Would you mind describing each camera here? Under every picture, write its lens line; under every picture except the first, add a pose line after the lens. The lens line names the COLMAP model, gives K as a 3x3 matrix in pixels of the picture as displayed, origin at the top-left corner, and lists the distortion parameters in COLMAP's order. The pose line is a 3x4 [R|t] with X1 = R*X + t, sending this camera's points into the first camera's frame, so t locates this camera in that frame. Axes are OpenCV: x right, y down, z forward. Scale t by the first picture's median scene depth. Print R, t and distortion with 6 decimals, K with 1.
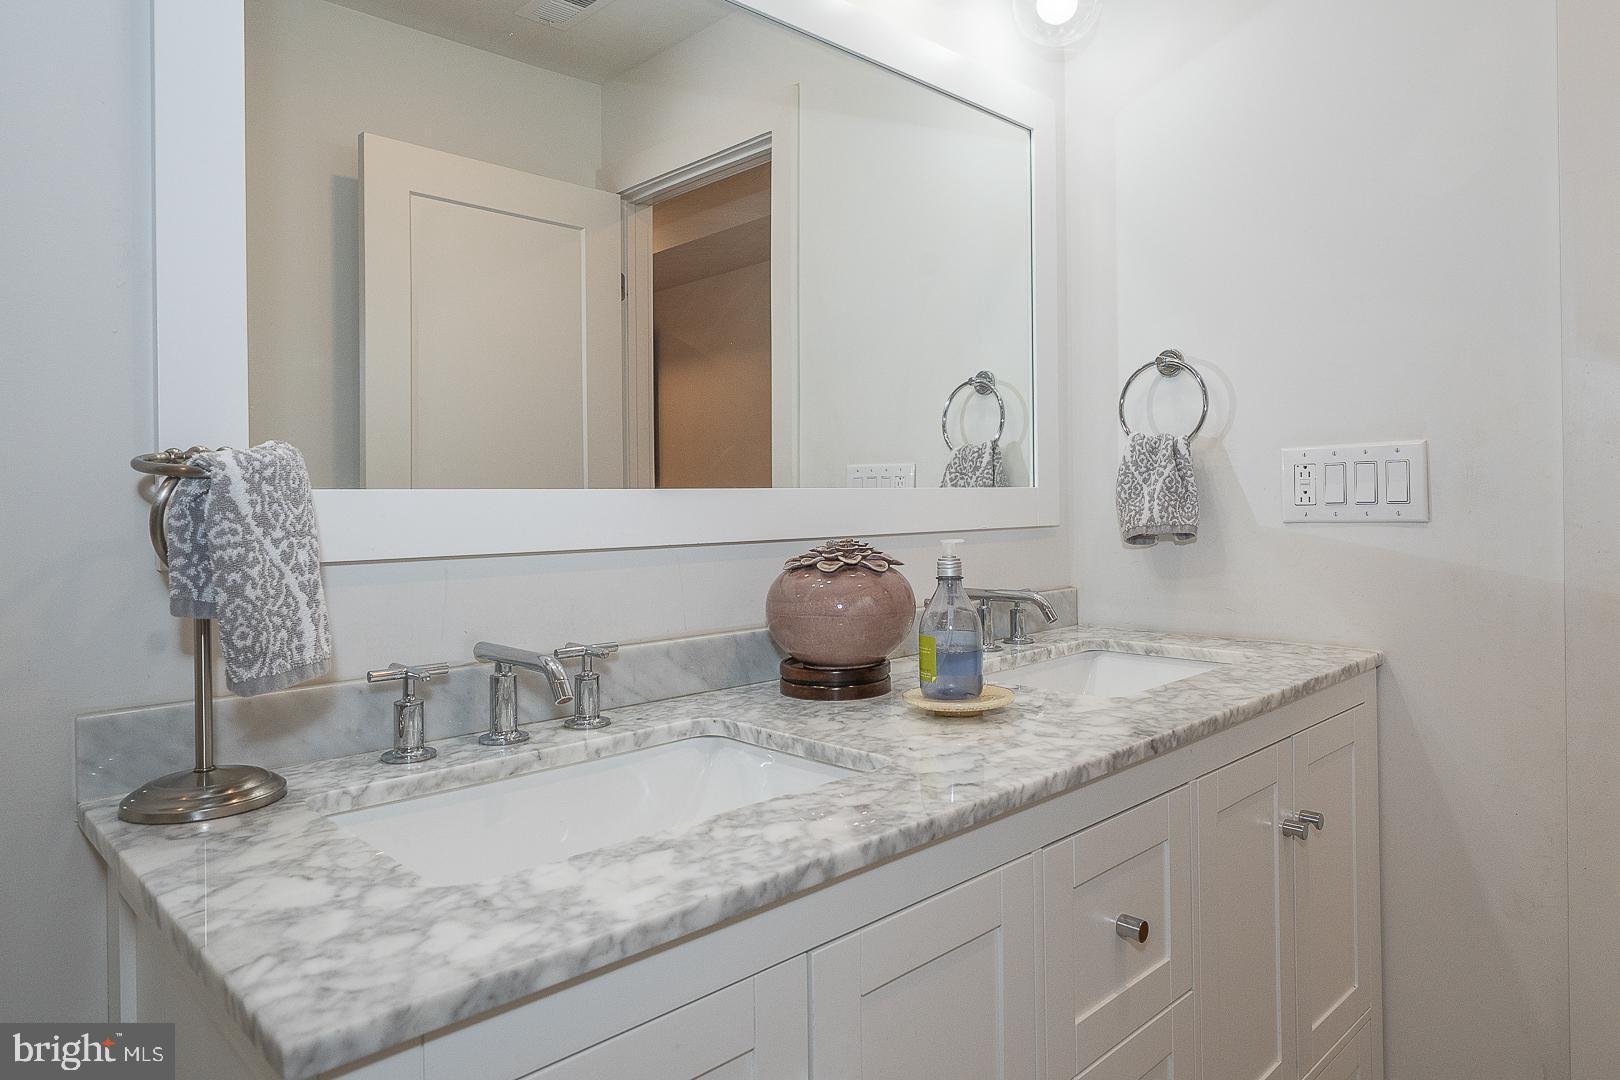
lens RADIAL K [[1018.4, 0, 854.8], [0, 1018.4, 495.7], [0, 0, 1]] dist [-0.000104, -0.000485]
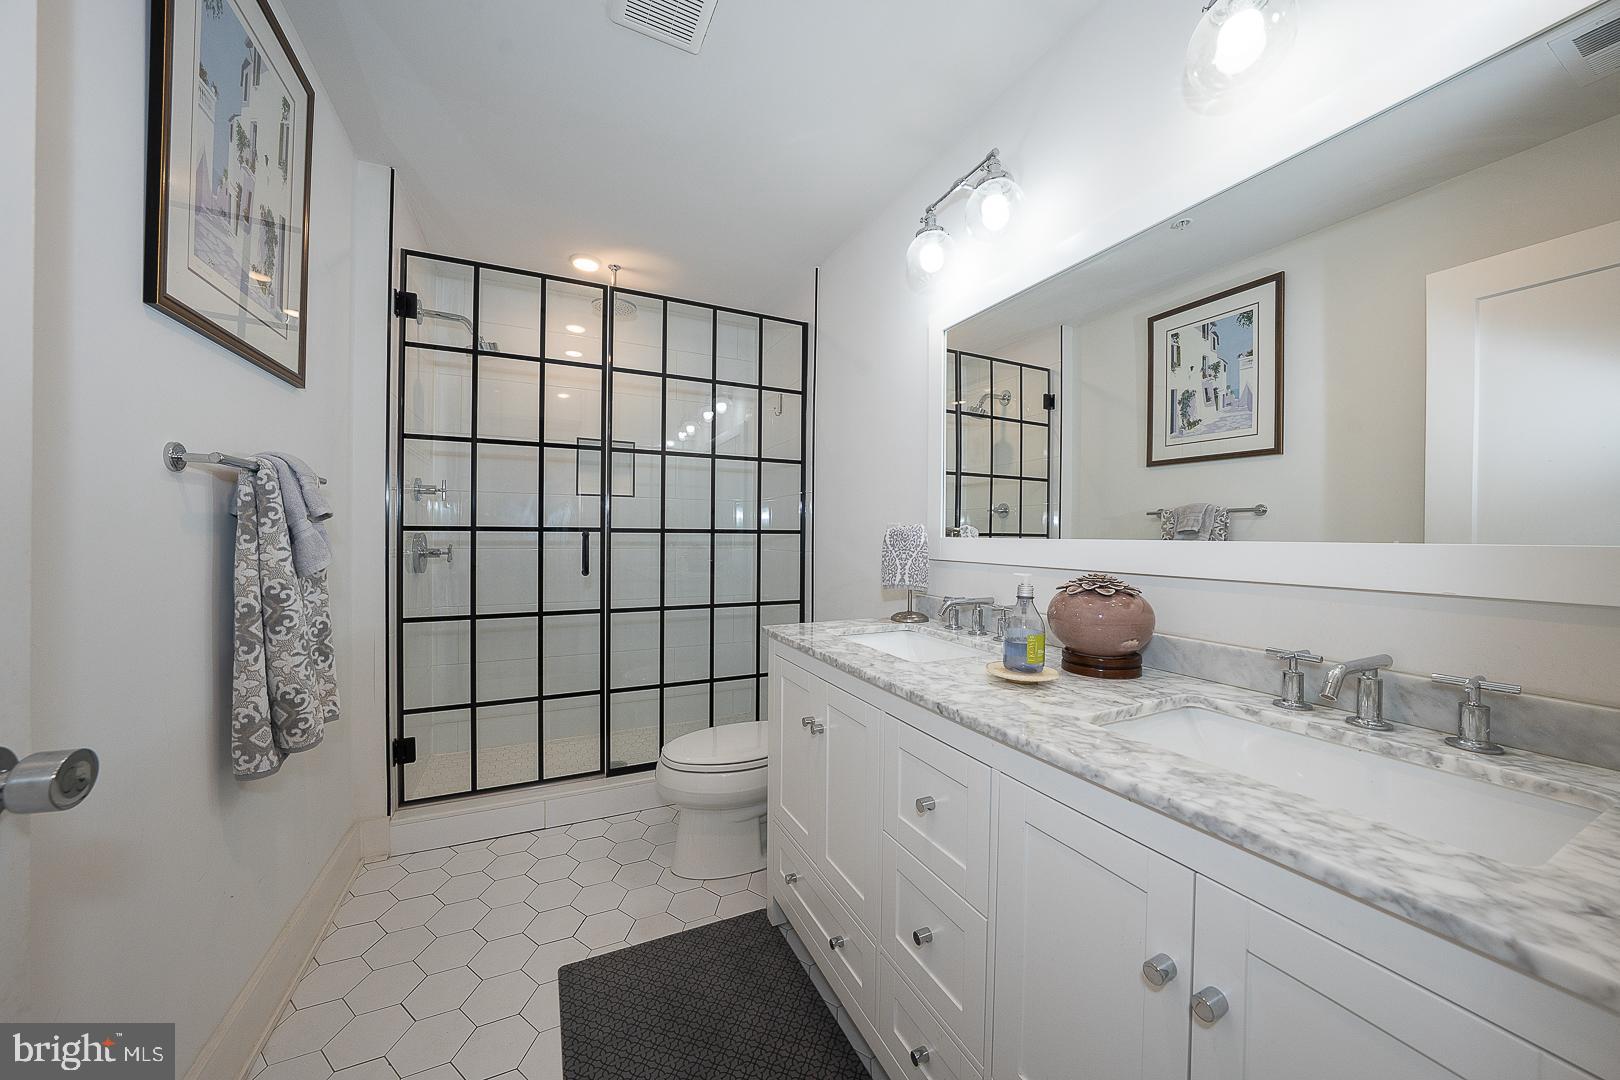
lens RADIAL K [[561.2, 0, 806.9], [0, 561.2, 533.6], [0, 0, 1]] dist [-0.000594, 0.000017]
pose [[-0.338491, 0.012054, -0.940892, 1.490257], [-0.000282, 0.999917, 0.012912, -0.046951], [0.940970, 0.004636, -0.338459, 1.382077]]
